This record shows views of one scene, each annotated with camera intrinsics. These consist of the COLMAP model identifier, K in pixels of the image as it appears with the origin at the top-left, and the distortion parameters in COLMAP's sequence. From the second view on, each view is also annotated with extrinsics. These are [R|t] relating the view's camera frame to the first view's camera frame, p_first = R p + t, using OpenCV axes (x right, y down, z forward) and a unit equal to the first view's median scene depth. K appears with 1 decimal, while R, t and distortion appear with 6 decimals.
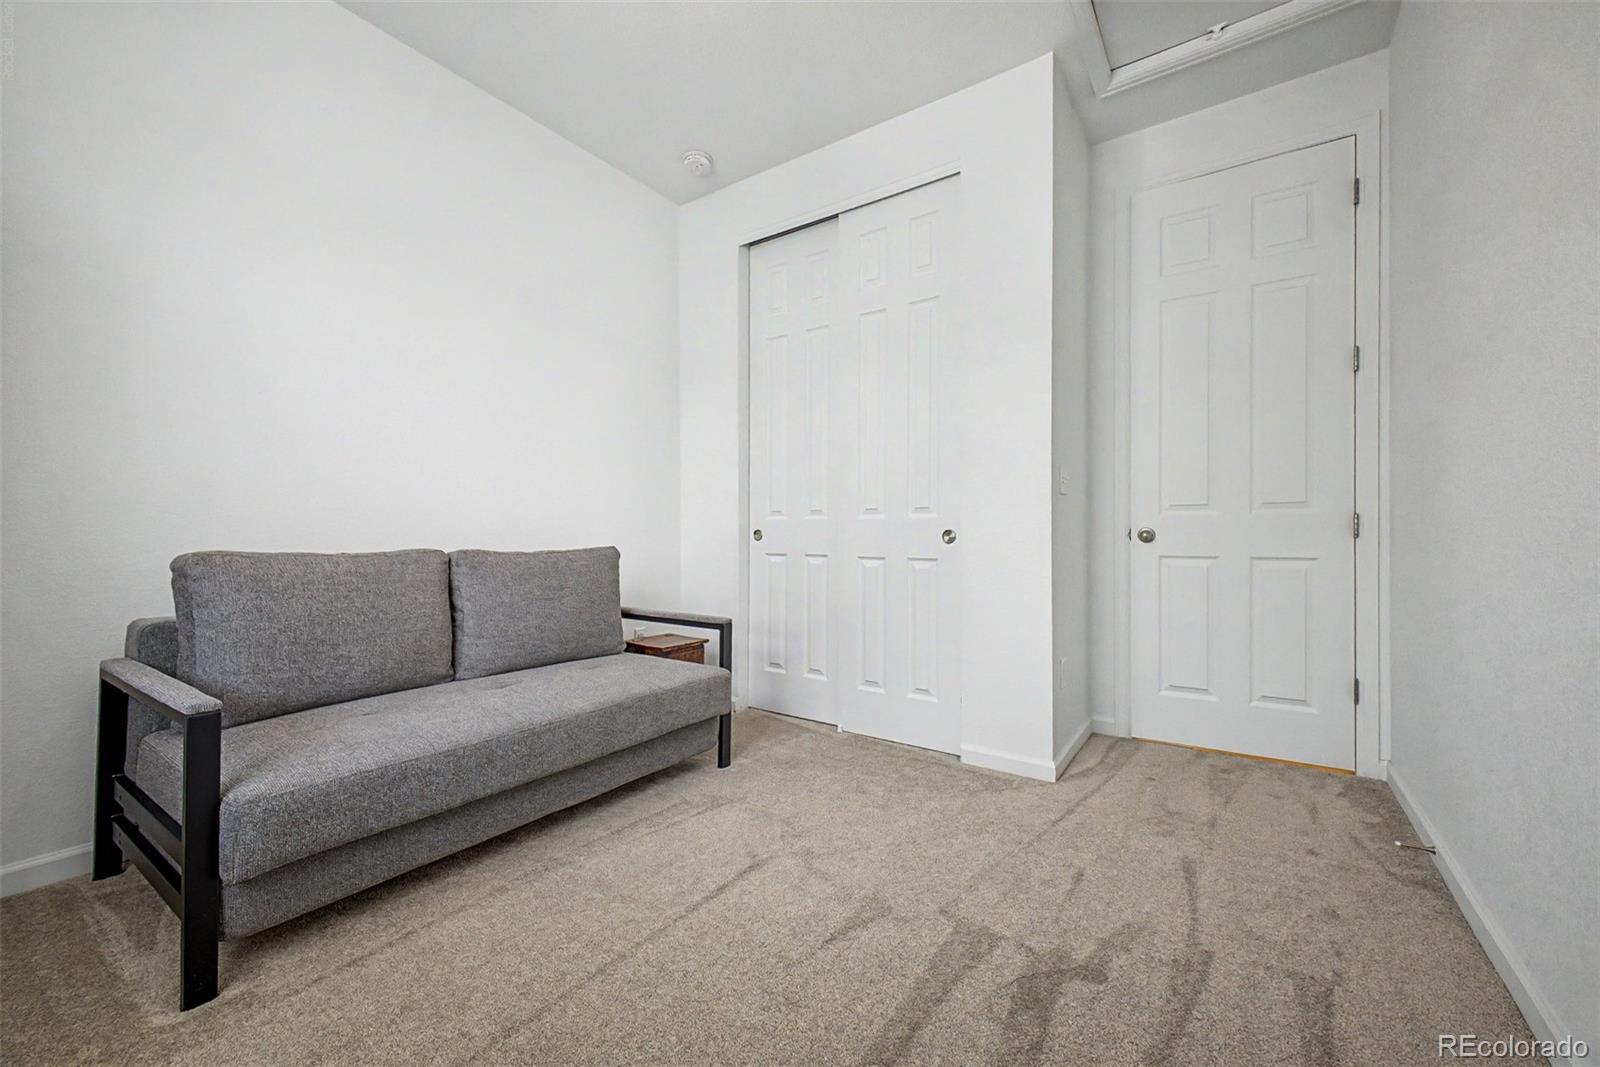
lens RADIAL K [[630.1, 0, 800.9], [0, 630.1, 530.5], [0, 0, 1]] dist [0.013051, -0.003258]
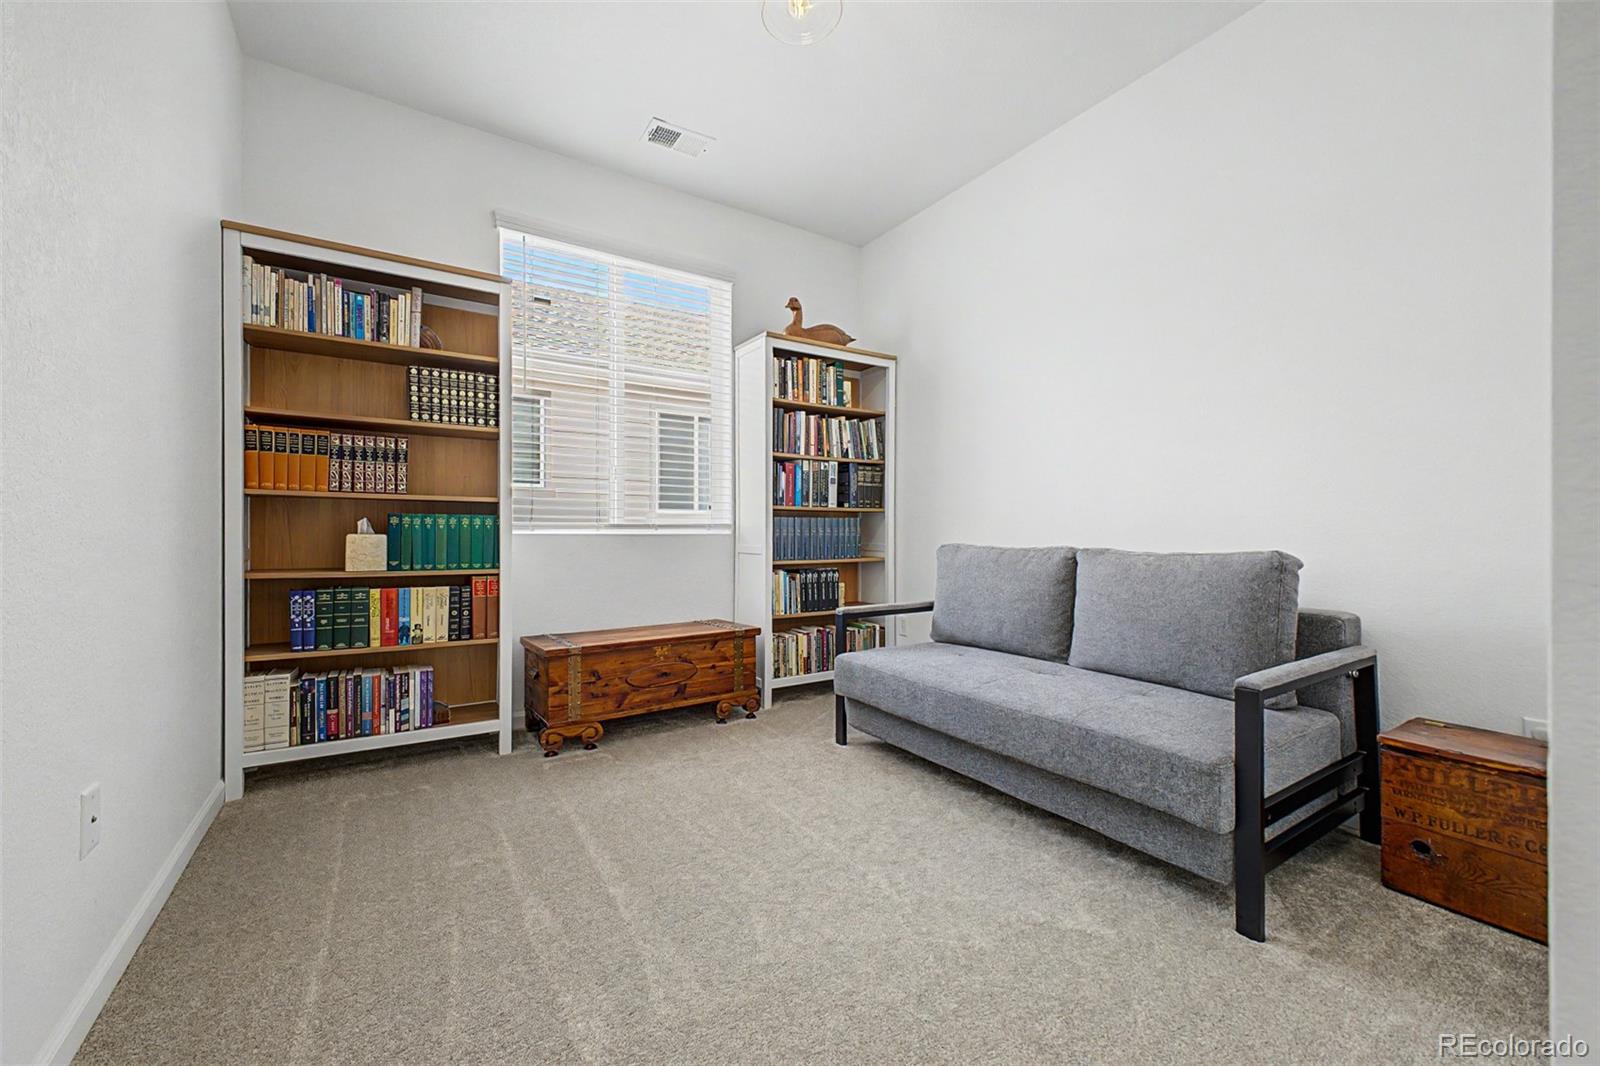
lens RADIAL K [[630.1, 0, 799.0], [0, 630.1, 536.6], [0, 0, 1]] dist [0.013051, -0.003258]
pose [[-0.374814, -0.000074, -0.927100, 0.651655], [-0.001037, 0.999999, 0.000339, 0.012502], [0.927100, 0.001088, -0.374813, 0.959784]]
